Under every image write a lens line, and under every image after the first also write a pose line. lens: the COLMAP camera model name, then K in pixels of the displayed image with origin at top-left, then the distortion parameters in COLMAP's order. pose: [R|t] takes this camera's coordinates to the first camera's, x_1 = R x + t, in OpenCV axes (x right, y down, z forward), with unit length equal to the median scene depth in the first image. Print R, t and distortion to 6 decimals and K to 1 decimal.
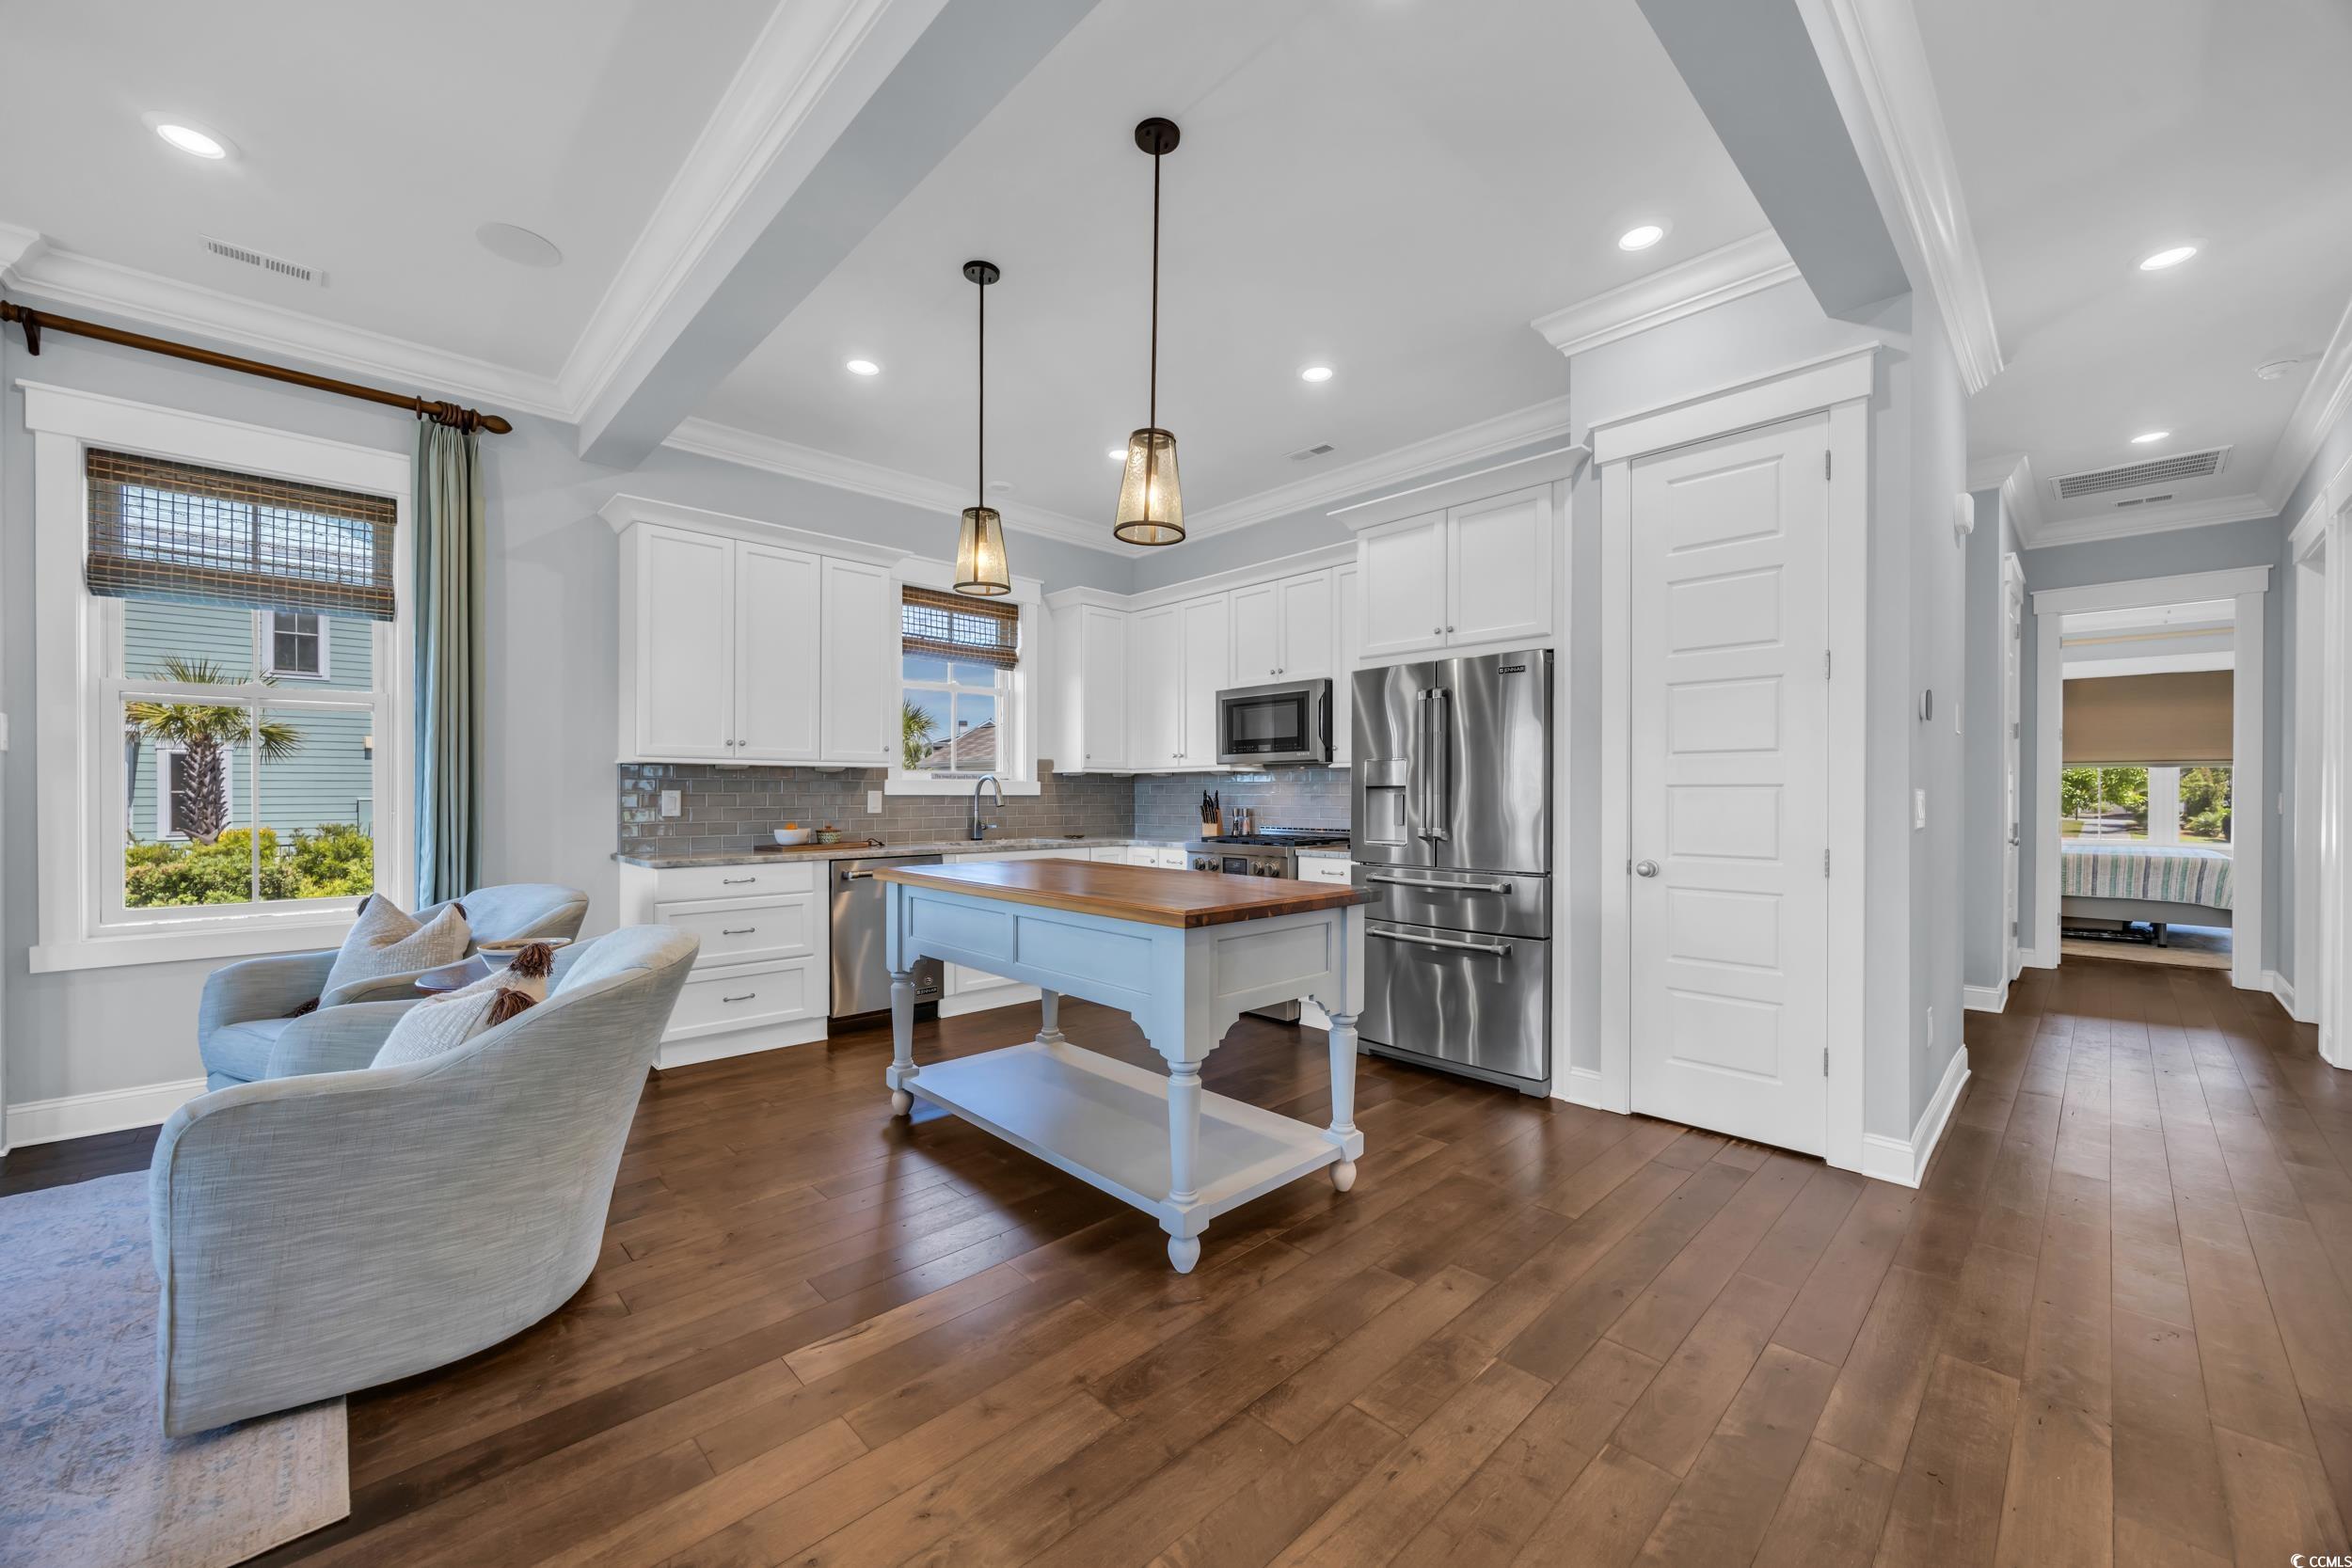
lens RADIAL K [[888.7, 0, 1181.9], [0, 888.7, 793.3], [0, 0, 1]] dist [-0.002194, 0.000295]
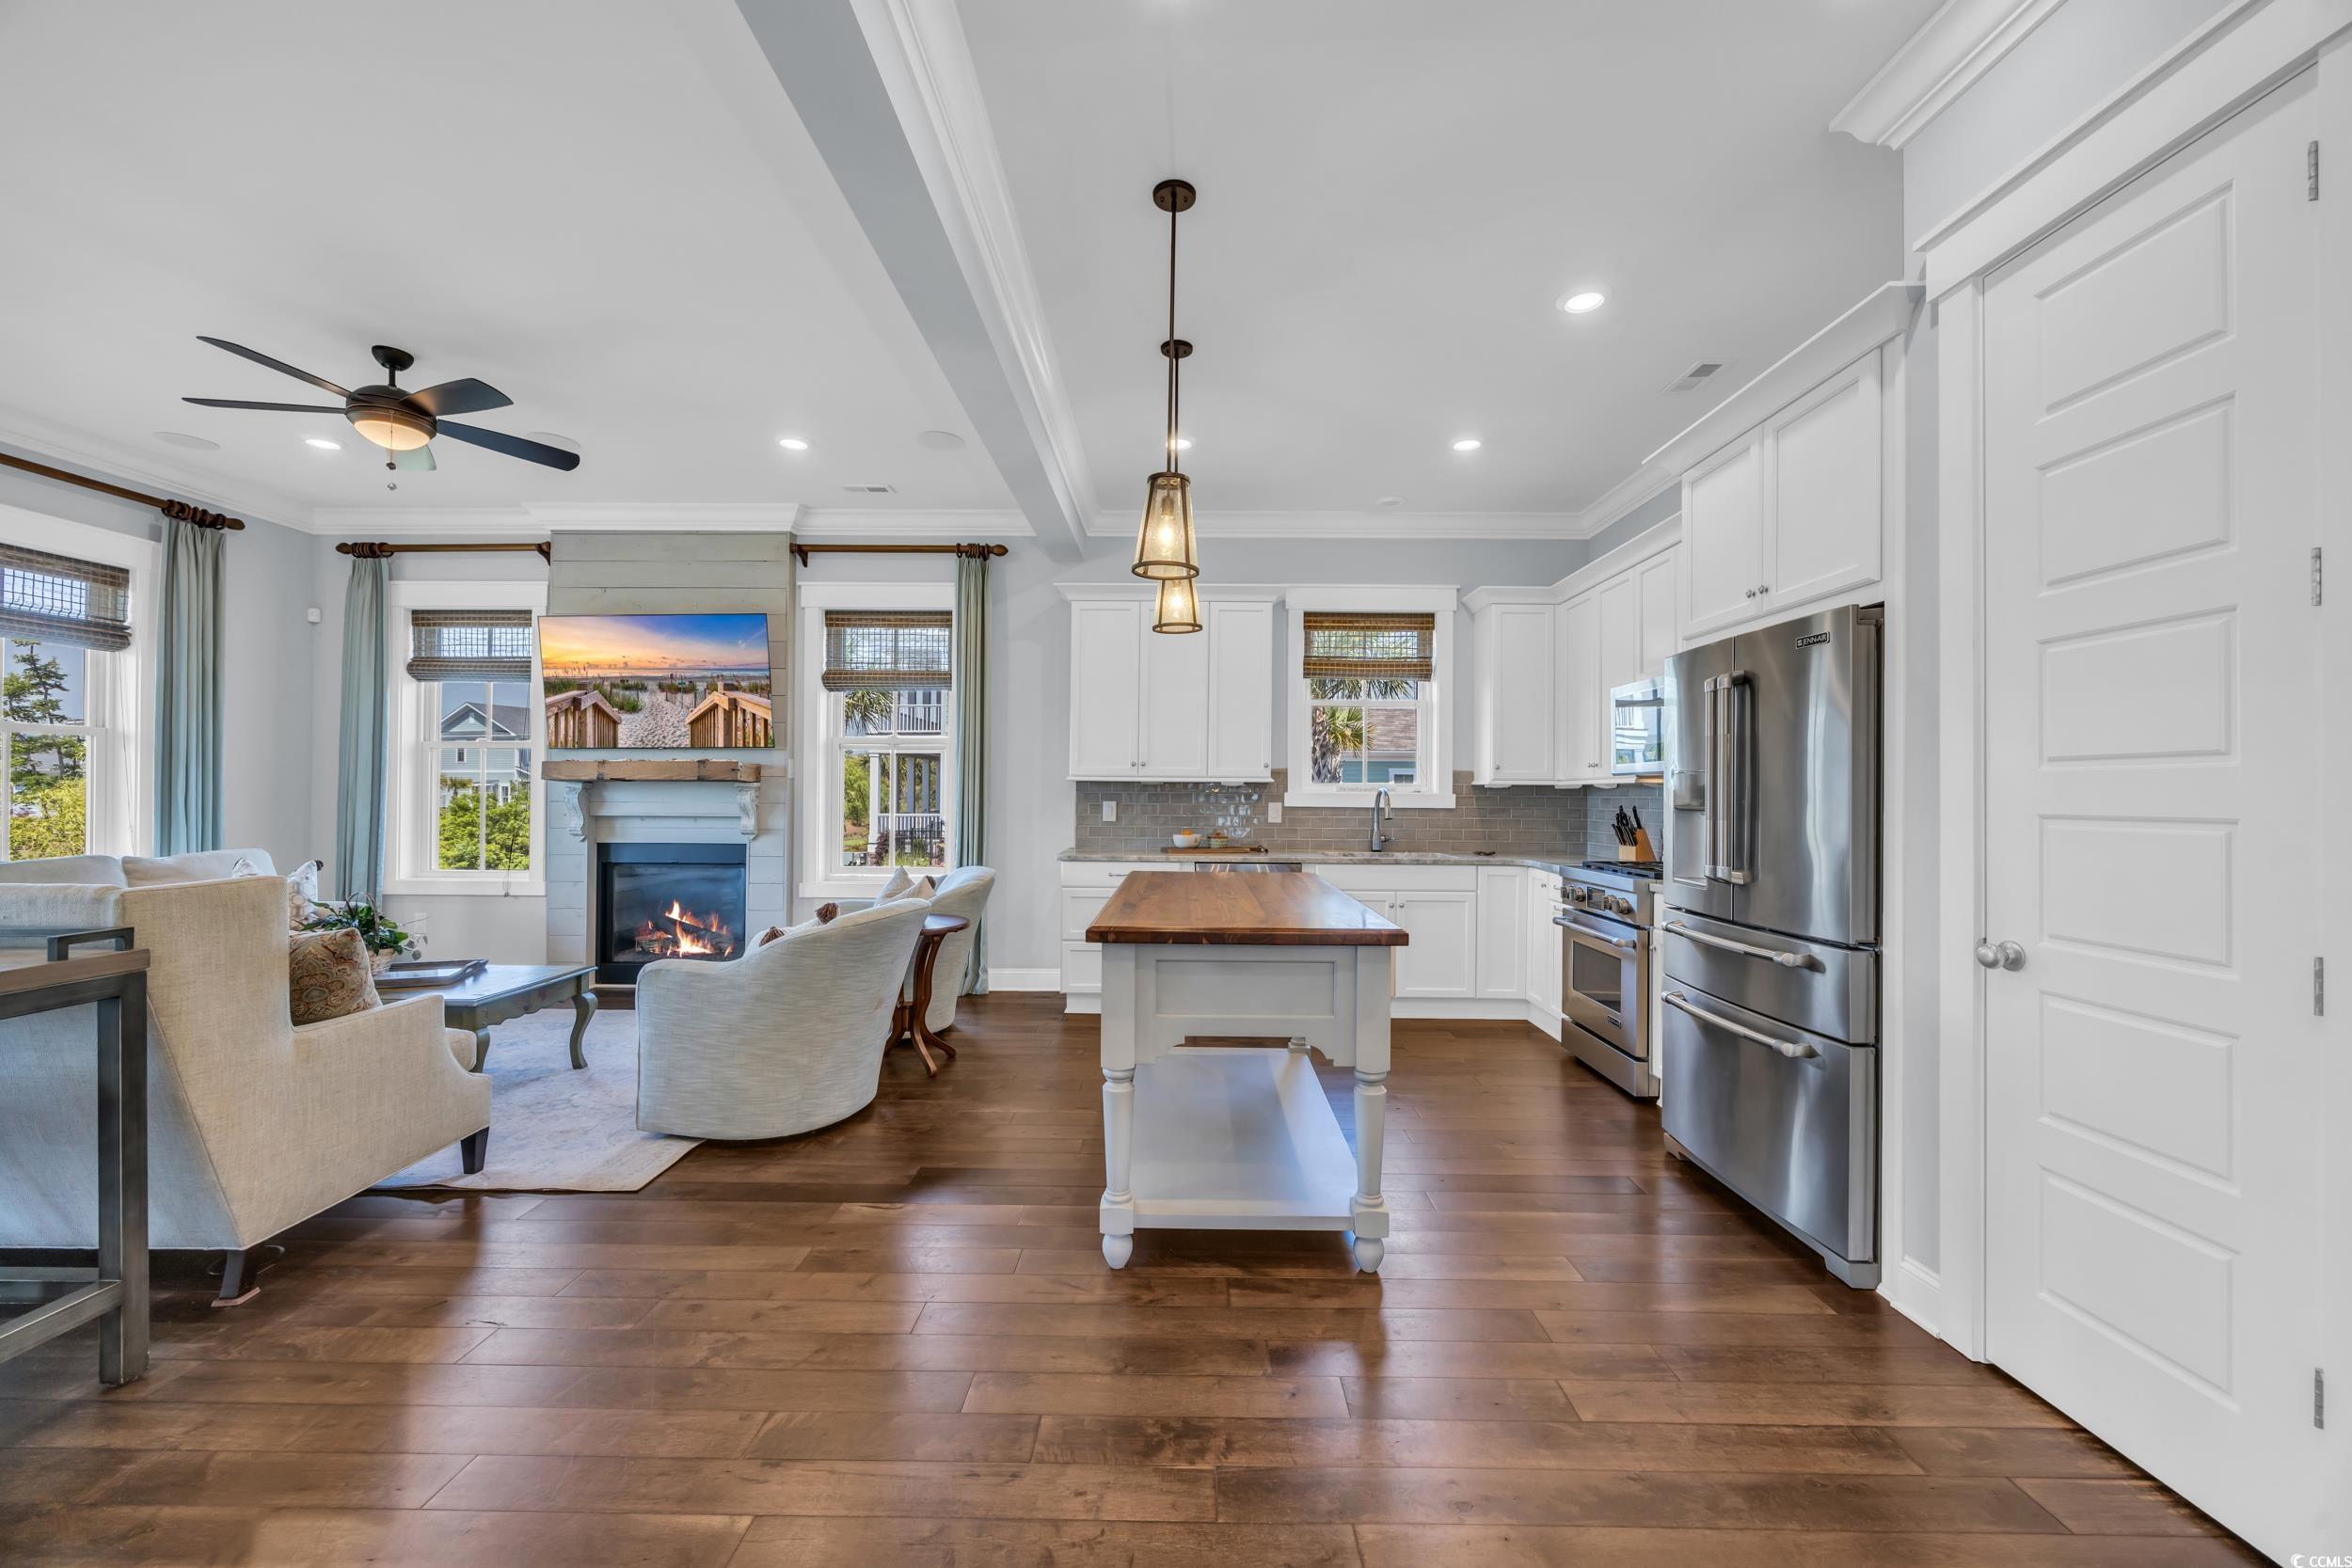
lens RADIAL K [[888.7, 0, 1184.6], [0, 888.7, 785.0], [0, 0, 1]] dist [-0.002194, 0.000295]
pose [[0.719805, -0.001656, -0.694174, 0.464412], [-0.008729, 0.999896, -0.011437, -0.015049], [0.694121, 0.014292, 0.719716, 0.165639]]
